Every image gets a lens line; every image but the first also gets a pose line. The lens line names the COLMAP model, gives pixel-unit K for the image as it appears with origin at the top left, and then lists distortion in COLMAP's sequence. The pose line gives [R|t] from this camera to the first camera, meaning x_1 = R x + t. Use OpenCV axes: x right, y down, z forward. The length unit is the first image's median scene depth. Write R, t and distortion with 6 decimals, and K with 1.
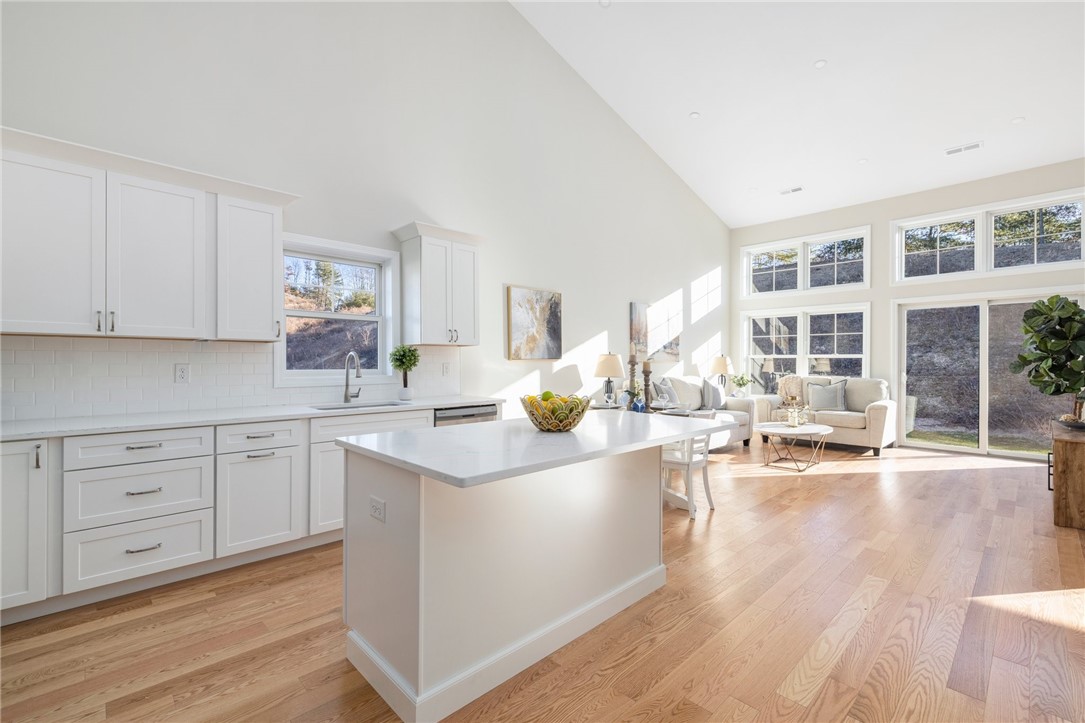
lens RADIAL K [[470.2, 0, 534.1], [0, 470.2, 363.0], [0, 0, 1]] dist [0.002314, 0.000563]
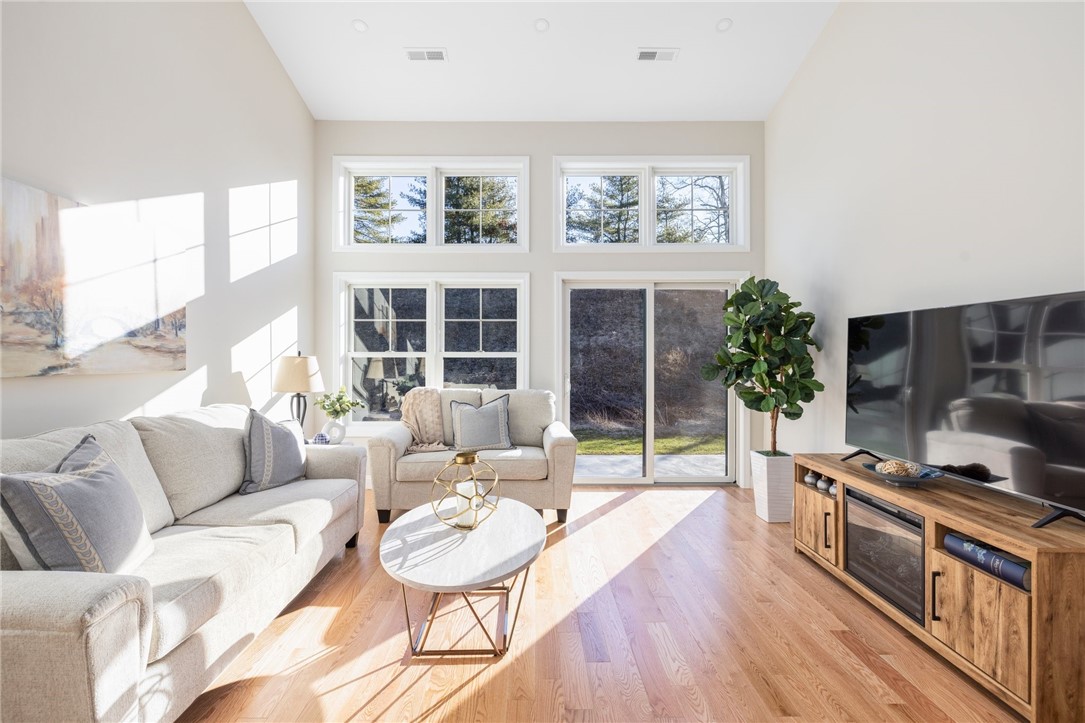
lens RADIAL K [[490.2, 0, 534.6], [0, 490.2, 355.3], [0, 0, 1]] dist [-0.000490, 0.000336]
pose [[0.682743, -0.003864, 0.730649, 0.271772], [0.004645, 0.999989, 0.000948, -0.018658], [-0.730644, 0.002746, 0.682753, 0.659744]]
